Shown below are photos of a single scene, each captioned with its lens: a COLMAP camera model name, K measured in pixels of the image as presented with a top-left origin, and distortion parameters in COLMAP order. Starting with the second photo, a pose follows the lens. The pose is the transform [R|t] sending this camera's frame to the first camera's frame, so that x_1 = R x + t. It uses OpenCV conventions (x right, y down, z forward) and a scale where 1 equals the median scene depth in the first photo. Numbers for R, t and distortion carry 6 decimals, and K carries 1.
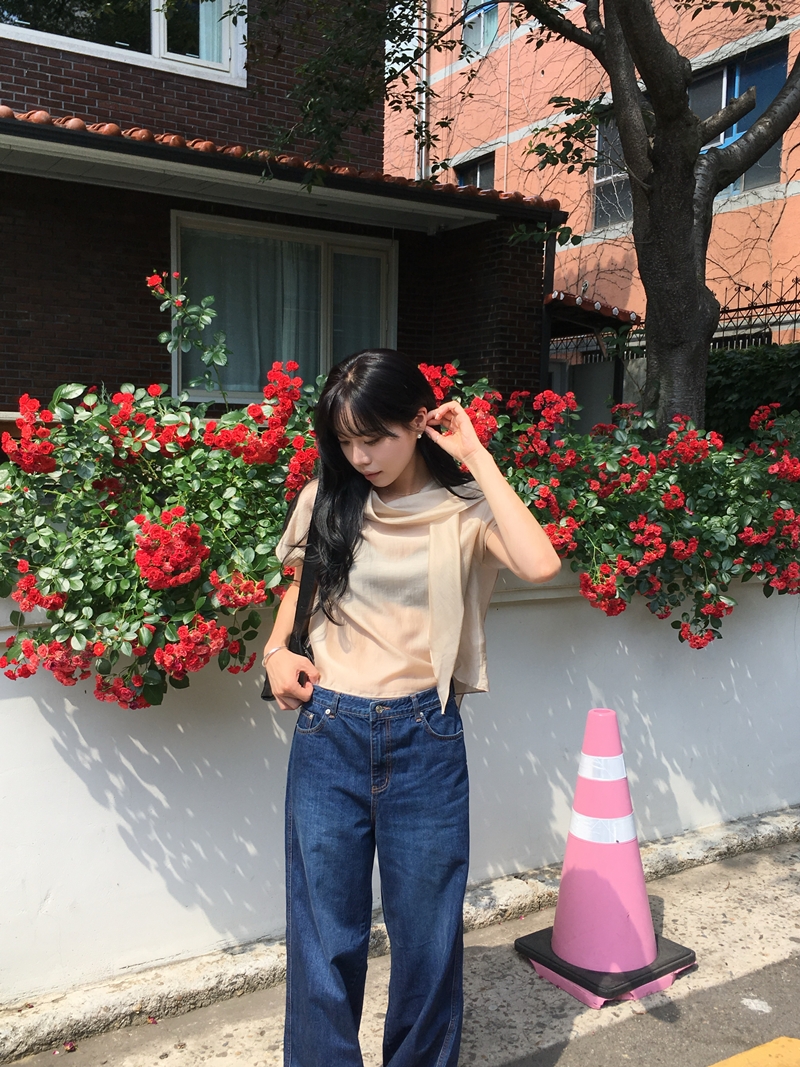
lens RADIAL K [[1052.6, 0, 388.3], [0, 1052.6, 536.4], [0, 0, 1]] dist [0.067666, -0.091024]
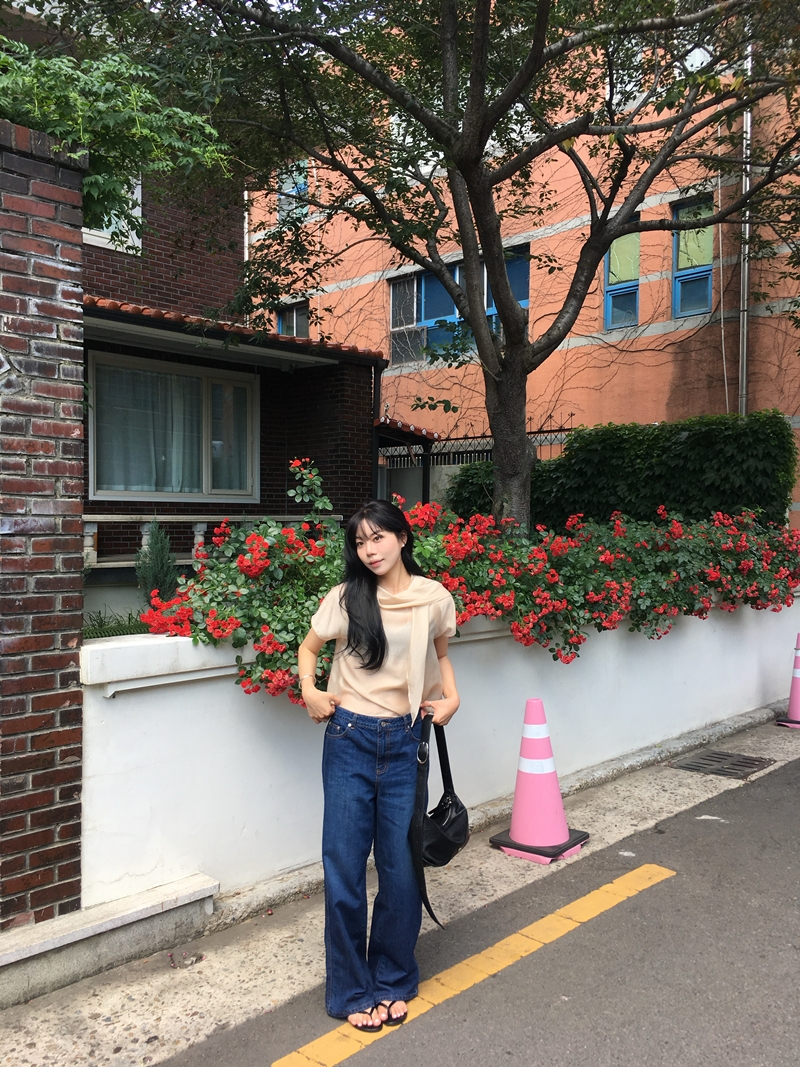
lens RADIAL K [[917.8, 0, 400.5], [0, 917.8, 526.5], [0, 0, 1]] dist [0.073914, -0.098187]
pose [[0.968328, -0.013322, 0.249326, -0.343229], [0.032424, 0.996829, -0.072664, -0.016048], [-0.247567, 0.078447, 0.965690, -0.398729]]
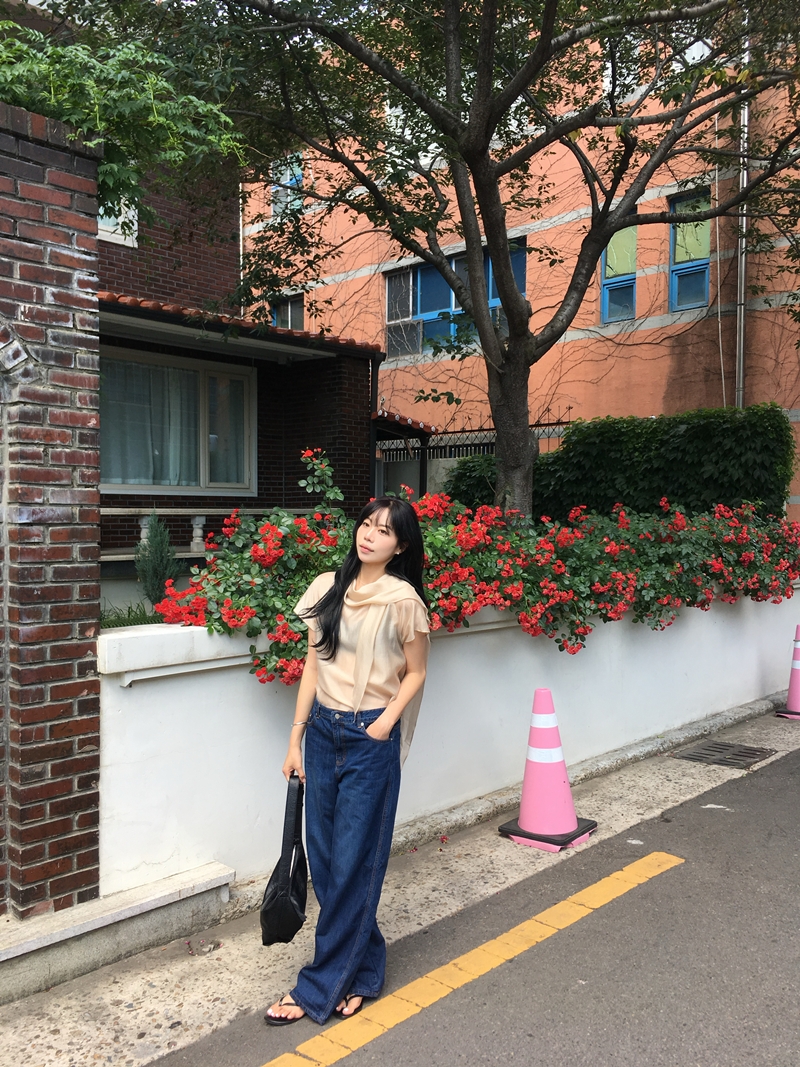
lens RADIAL K [[919.0, 0, 401.4], [0, 919.0, 527.3], [0, 0, 1]] dist [0.075821, -0.102798]
pose [[0.965402, -0.015366, 0.260312, -0.371010], [0.033635, 0.997261, -0.065871, -0.010828], [-0.258587, 0.072347, 0.963275, -0.396368]]
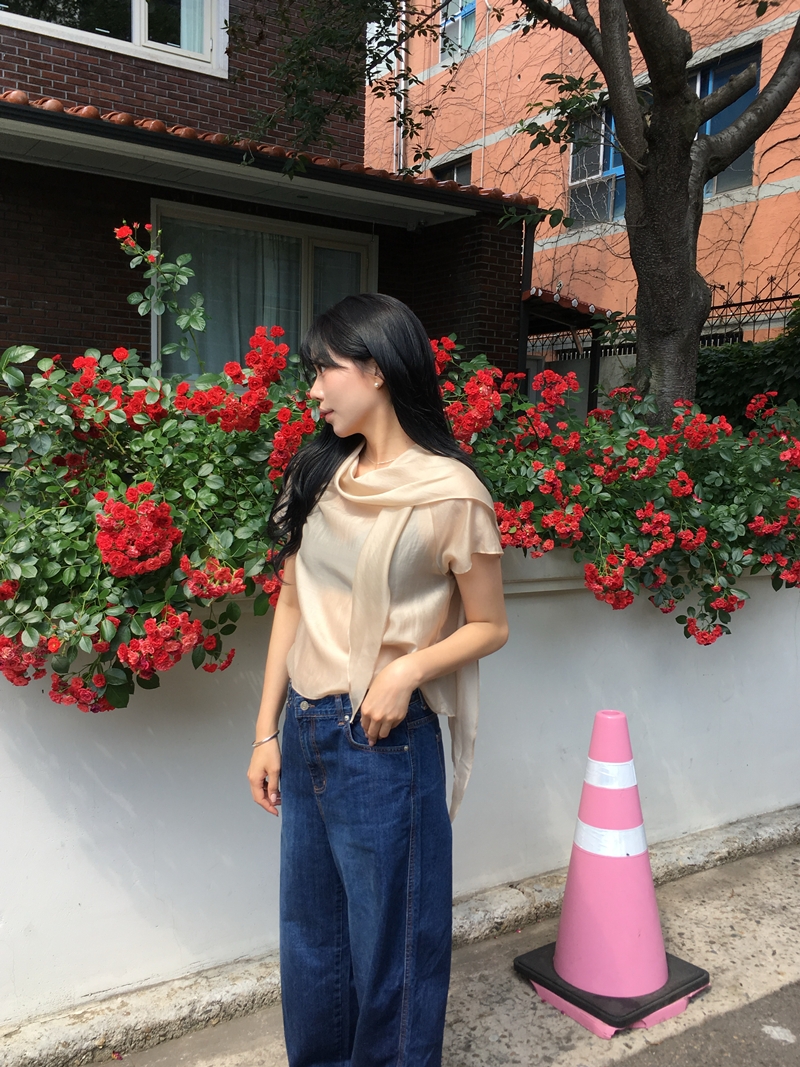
lens RADIAL K [[1003.9, 0, 388.8], [0, 1003.9, 537.4], [0, 0, 1]] dist [0.079585, -0.098484]
pose [[0.999604, 0.007391, 0.027163, -0.014788], [-0.007551, 0.999955, 0.005805, 0.007357], [-0.027119, -0.006008, 0.999614, 0.106011]]
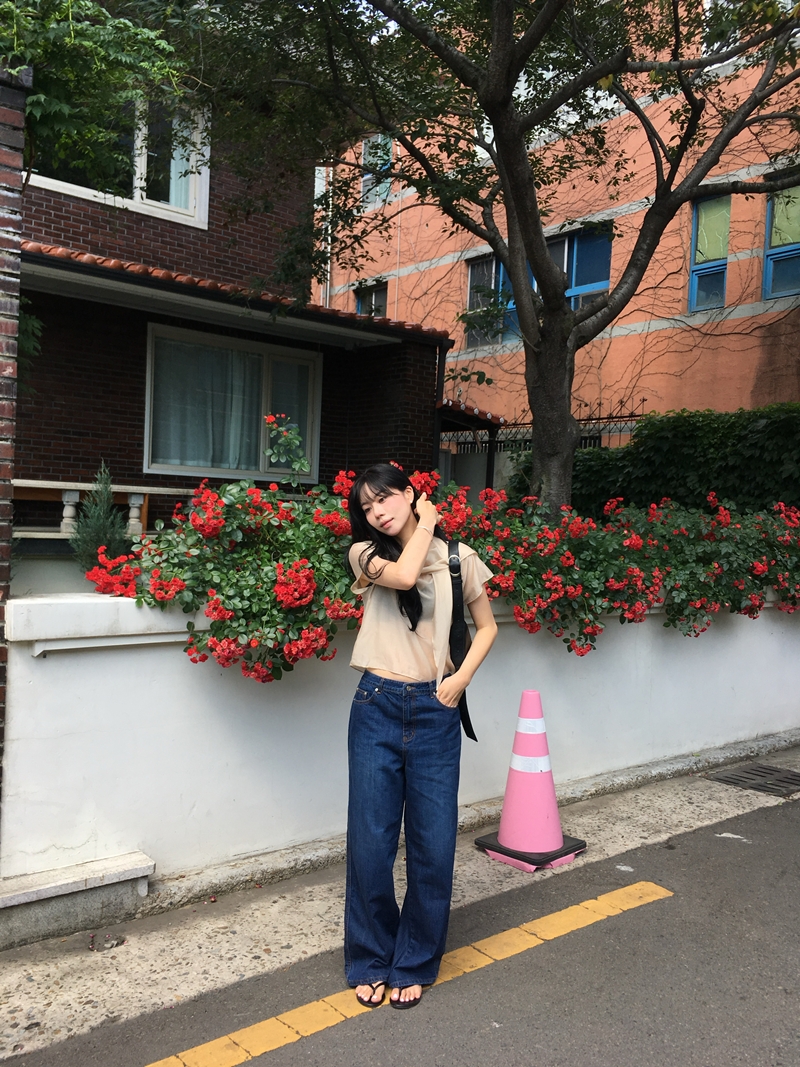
lens RADIAL K [[923.1, 0, 396.3], [0, 923.1, 526.6], [0, 0, 1]] dist [0.075466, -0.102236]
pose [[0.989517, 0.024791, 0.142272, -0.180277], [-0.015245, 0.997583, -0.067796, 0.012549], [-0.143609, 0.064917, 0.987503, -0.331254]]
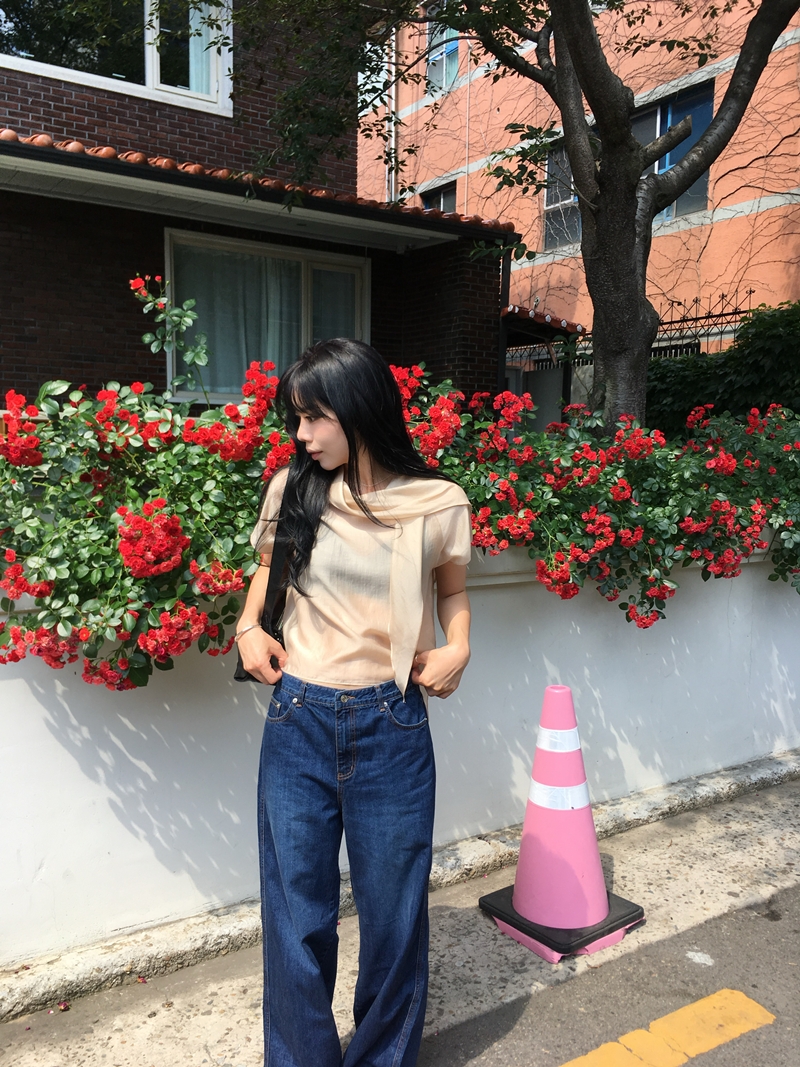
lens RADIAL K [[929.3, 0, 395.0], [0, 929.3, 523.7], [0, 0, 1]] dist [0.096125, -0.121931]
pose [[0.999360, -0.000237, 0.035766, 0.000311], [0.000200, 0.999999, 0.001039, -0.002835], [-0.035766, -0.001031, 0.999360, 0.038869]]
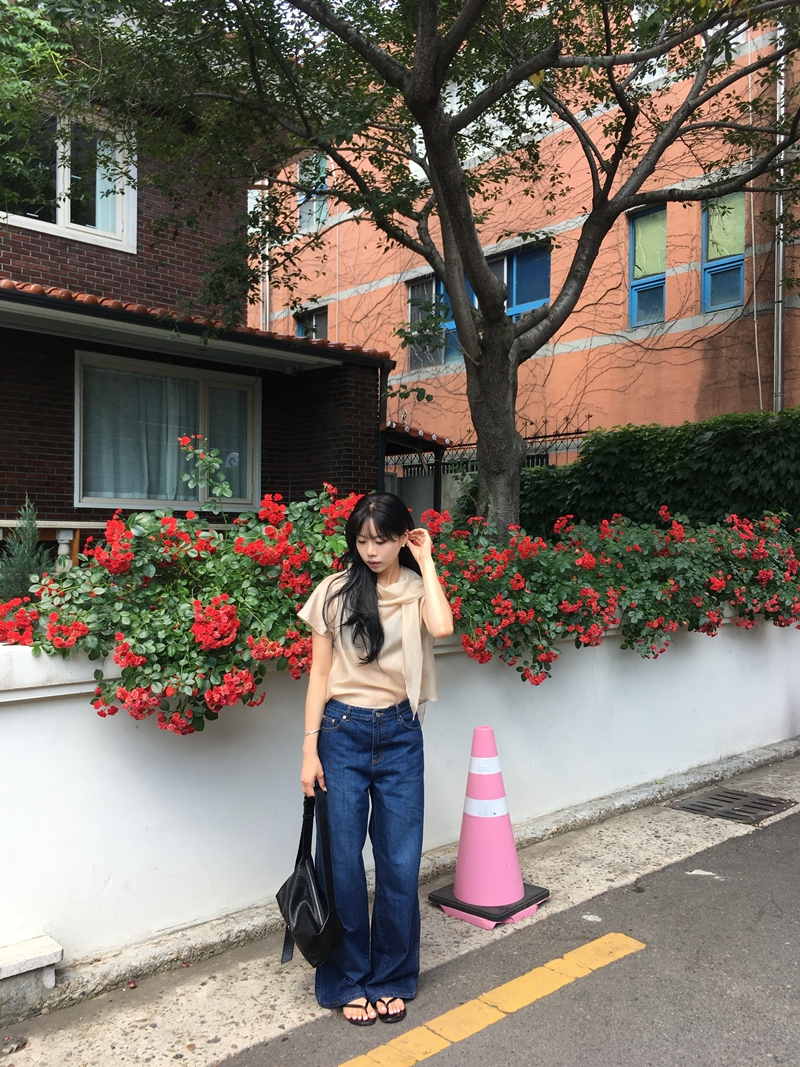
lens RADIAL K [[923.1, 0, 396.3], [0, 923.1, 526.6], [0, 0, 1]] dist [0.075466, -0.102236]
pose [[0.981262, -0.005321, 0.192604, -0.144670], [0.024147, 0.995133, -0.095534, 0.005820], [-0.191158, 0.098395, 0.976615, -0.238874]]
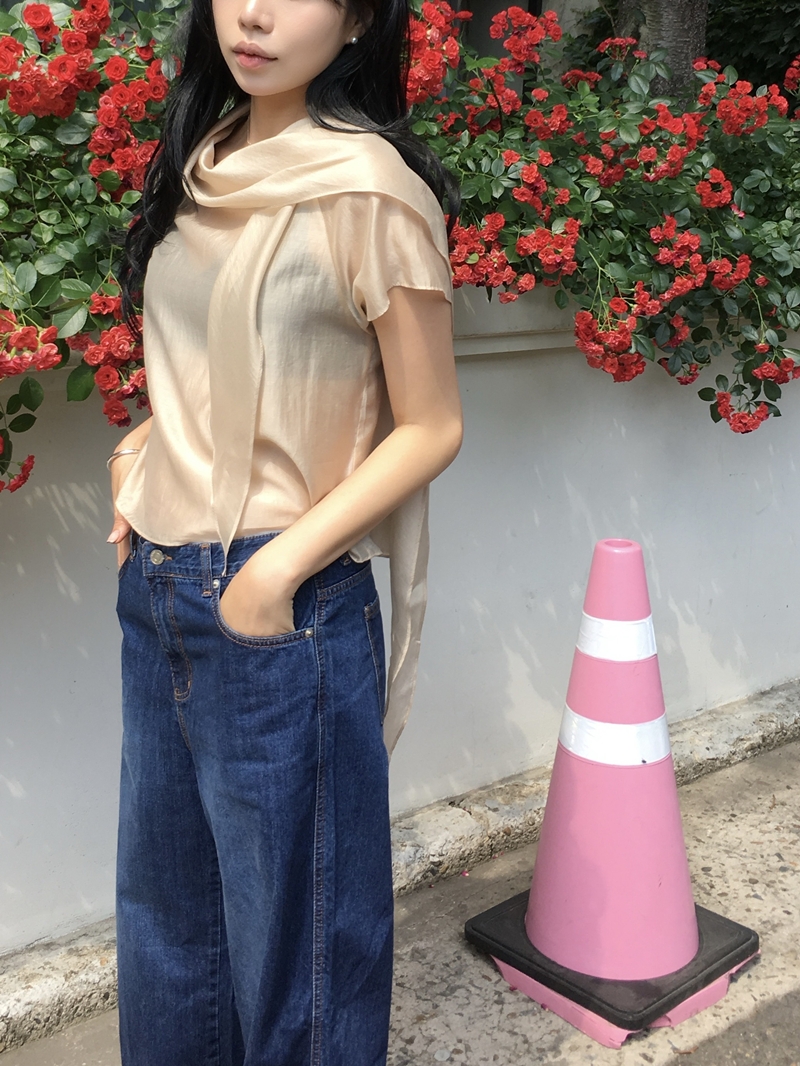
lens RADIAL K [[1461.5, 0, 353.7], [0, 1461.5, 306.7], [0, 0, 1]] dist [0.045869, -0.007175]
pose [[0.992521, 0.009909, 0.121672, -0.041733], [-0.014788, 0.999120, 0.039261, 0.001577], [-0.121176, -0.040767, 0.991794, 0.174741]]
